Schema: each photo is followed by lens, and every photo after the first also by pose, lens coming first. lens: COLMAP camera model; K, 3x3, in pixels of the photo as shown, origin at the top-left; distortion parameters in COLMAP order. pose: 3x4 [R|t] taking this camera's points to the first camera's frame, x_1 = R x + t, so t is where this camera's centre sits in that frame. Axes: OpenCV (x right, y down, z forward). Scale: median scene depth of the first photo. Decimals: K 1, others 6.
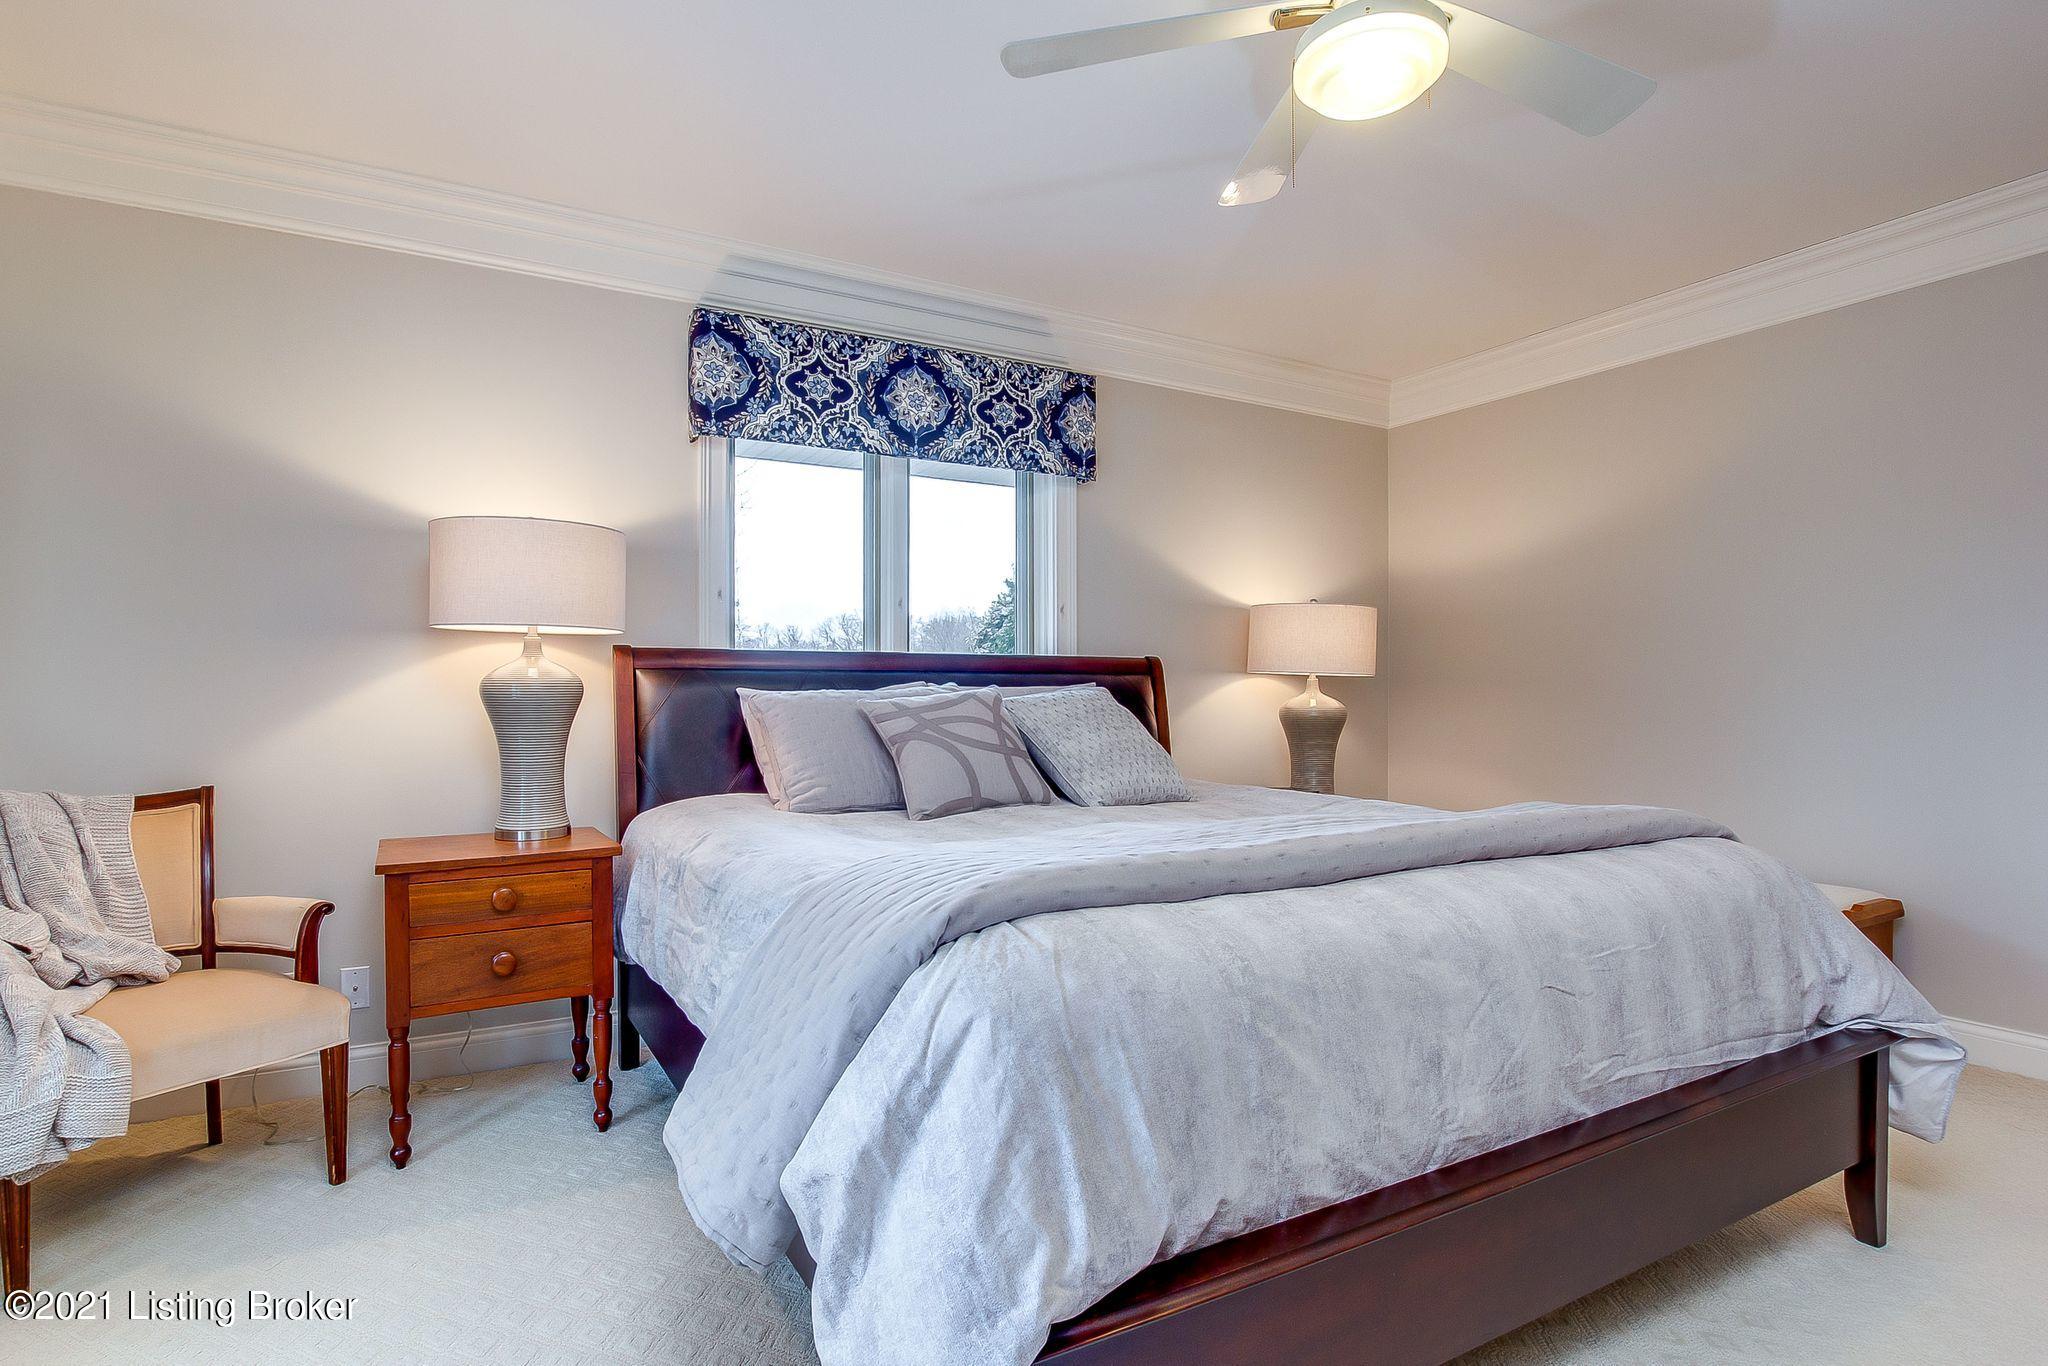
lens RADIAL K [[979.3, 0, 1024.0], [0, 979.3, 683.0], [0, 0, 1]] dist [-0.002652, -0.000411]
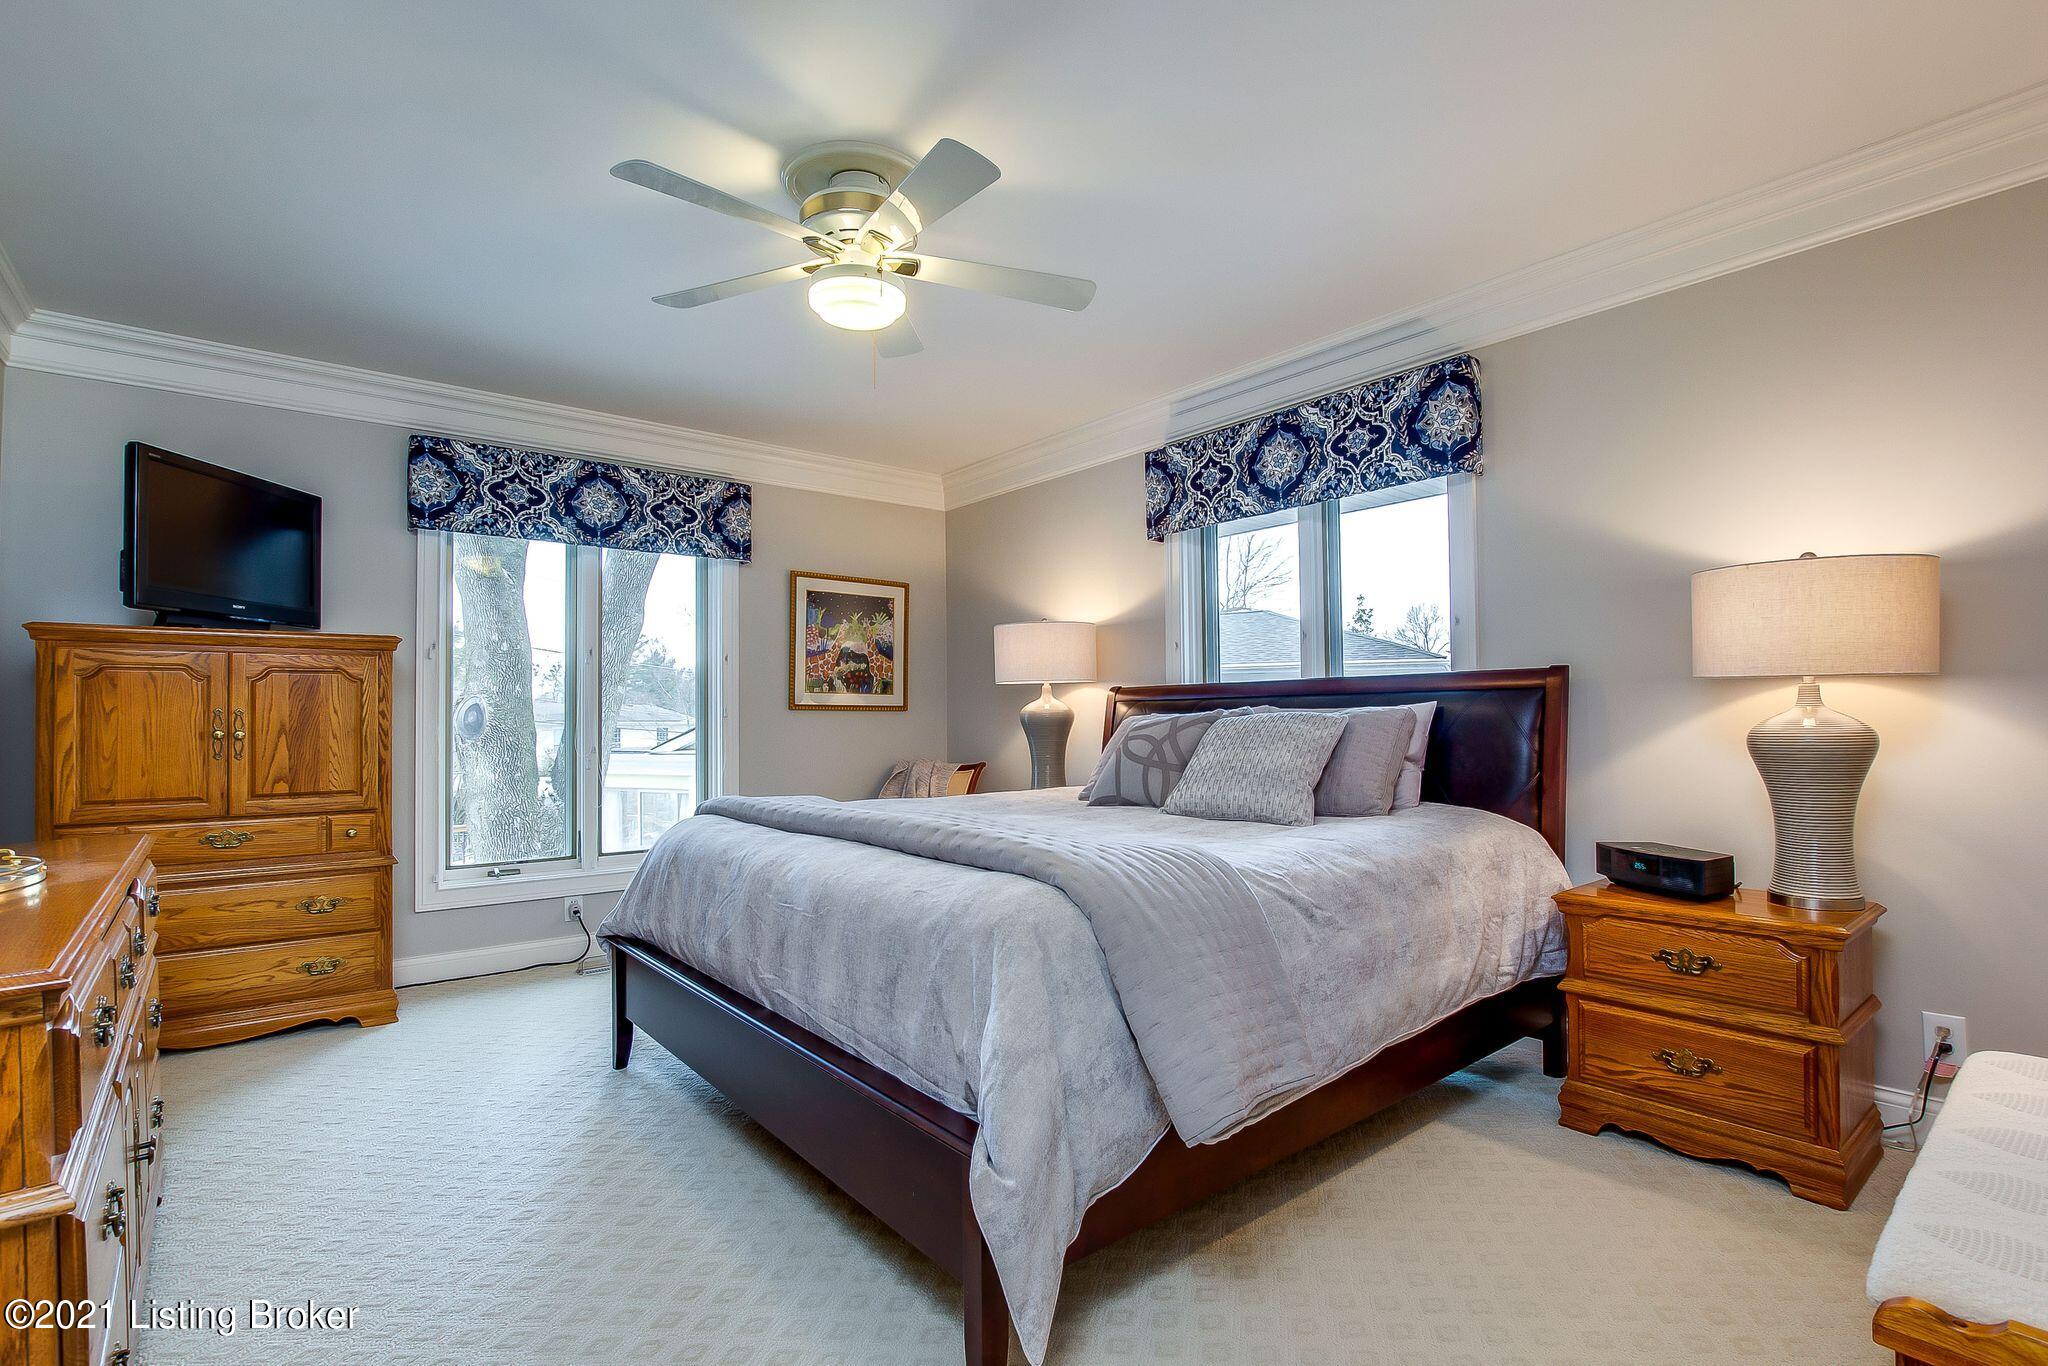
lens RADIAL K [[951.7, 0, 1024.0], [0, 951.7, 683.0], [0, 0, 1]] dist [-0.000896, -0.000253]
pose [[0.199391, -0.037397, -0.979206, 0.890081], [0.020716, 0.999209, -0.033943, 0.003881], [0.979701, -0.013518, 0.200008, 0.468853]]
